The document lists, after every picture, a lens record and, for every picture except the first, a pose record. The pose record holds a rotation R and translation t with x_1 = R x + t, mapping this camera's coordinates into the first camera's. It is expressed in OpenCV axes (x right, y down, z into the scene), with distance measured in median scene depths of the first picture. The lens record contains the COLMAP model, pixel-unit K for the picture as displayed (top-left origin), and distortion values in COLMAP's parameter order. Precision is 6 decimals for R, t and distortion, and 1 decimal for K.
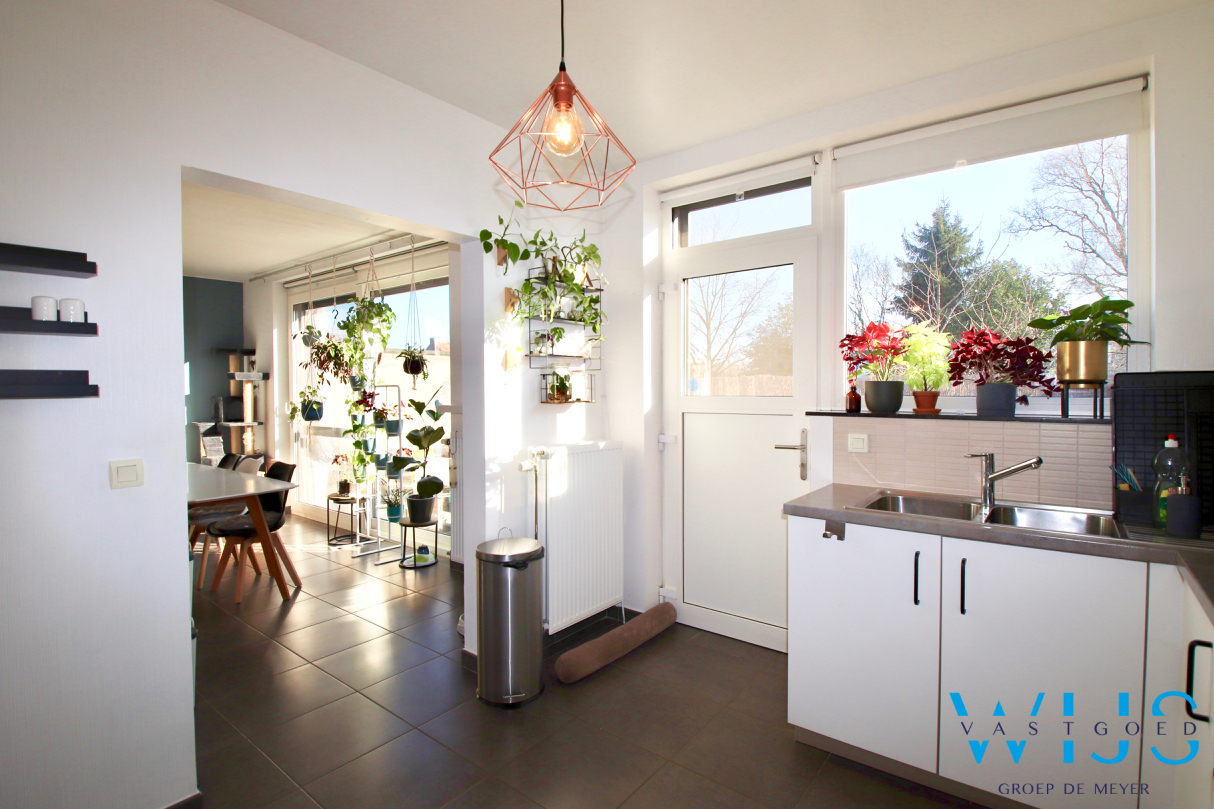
lens RADIAL K [[562.1, 0, 603.7], [0, 562.1, 401.8], [0, 0, 1]] dist [-0.000290, -0.015285]
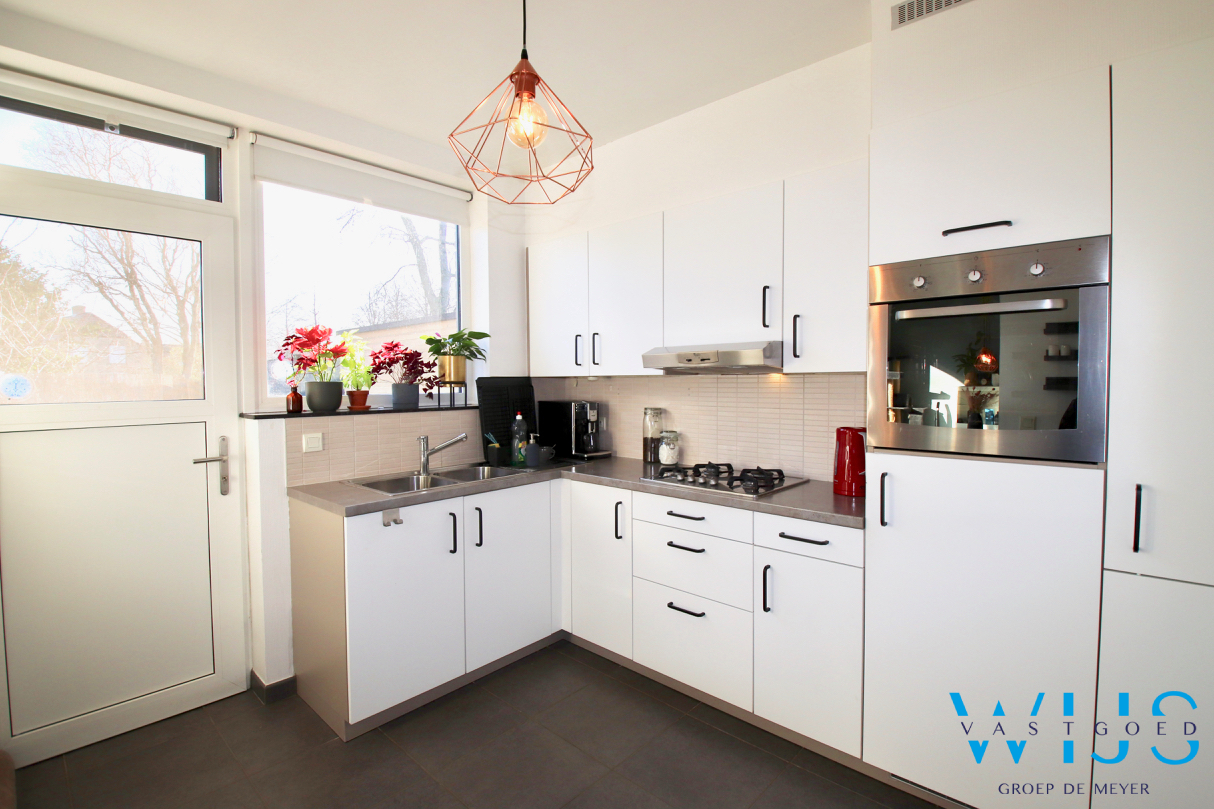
lens RADIAL K [[562.1, 0, 602.9], [0, 562.1, 395.6], [0, 0, 1]] dist [-0.000290, -0.015285]
pose [[0.090382, -0.019724, 0.995712, -0.520545], [0.033505, 0.999298, 0.016754, -0.010981], [-0.995343, 0.031847, 0.090980, 0.386773]]
